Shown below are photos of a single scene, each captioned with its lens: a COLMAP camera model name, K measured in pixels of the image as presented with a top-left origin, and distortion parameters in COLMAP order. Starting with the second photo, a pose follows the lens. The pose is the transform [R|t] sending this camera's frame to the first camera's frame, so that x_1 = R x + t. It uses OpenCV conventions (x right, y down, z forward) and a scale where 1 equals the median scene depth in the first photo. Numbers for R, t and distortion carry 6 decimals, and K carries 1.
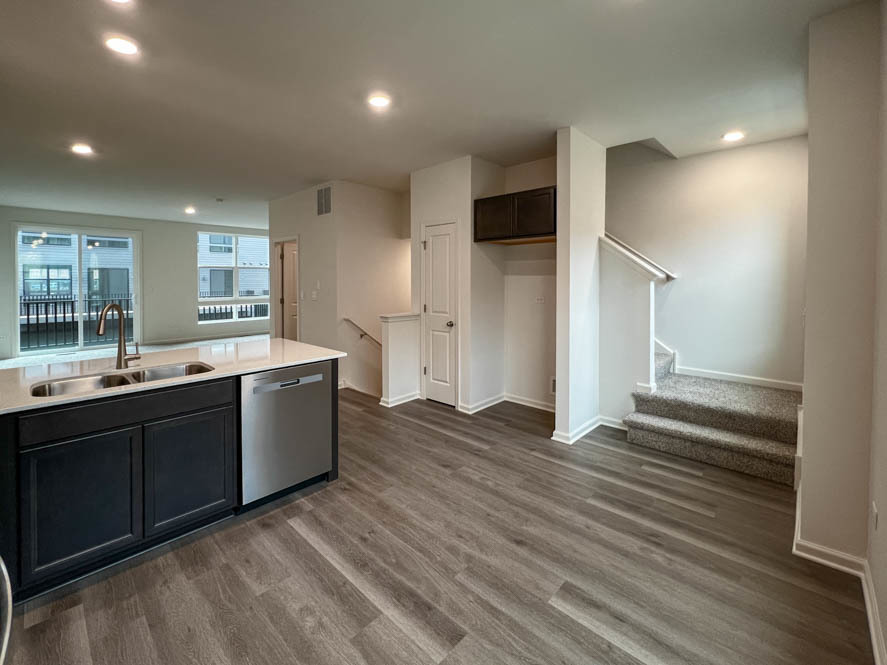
lens RADIAL K [[381.6, 0, 436.4], [0, 381.6, 330.8], [0, 0, 1]] dist [-0.000772, 0.000051]
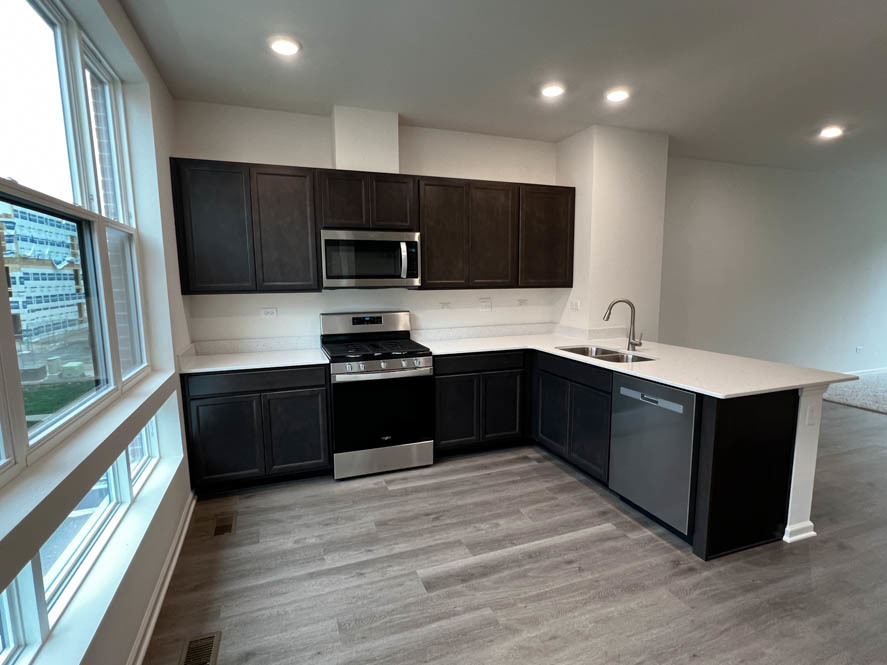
lens RADIAL K [[452.9, 0, 439.1], [0, 452.9, 336.3], [0, 0, 1]] dist [0.000041, -0.000220]
pose [[-0.439100, 0.119040, -0.890517, 0.981580], [-0.110643, 0.976474, 0.185087, -0.194850], [0.891599, 0.179801, -0.415599, 1.187836]]
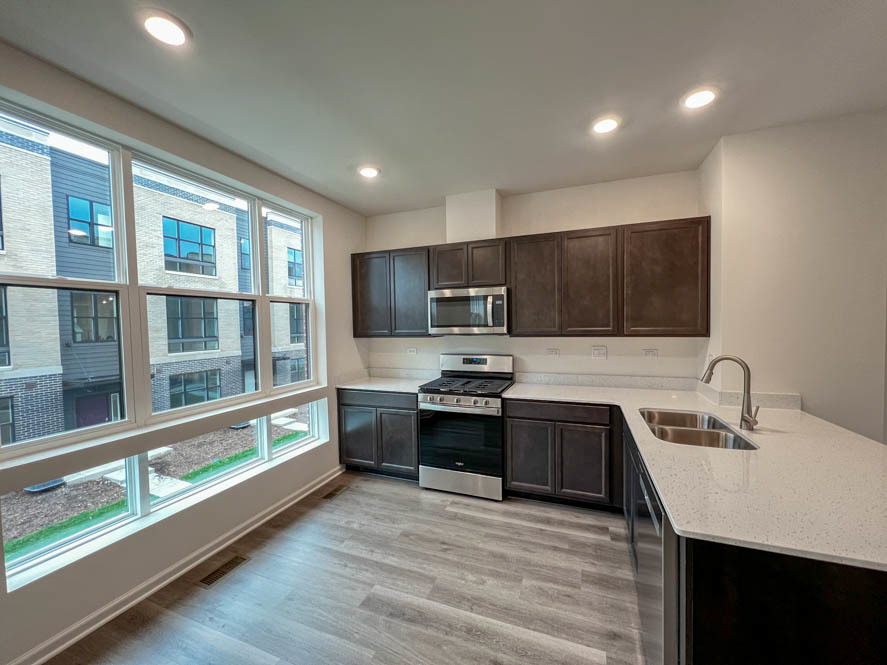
lens RADIAL K [[354.5, 0, 445.7], [0, 354.5, 333.9], [0, 0, 1]] dist [0.000461, -0.000200]
pose [[-0.928313, 0.026430, -0.370858, 0.186480], [-0.031957, 0.988107, 0.150413, -0.278731], [0.370423, 0.151482, -0.916428, 1.699524]]
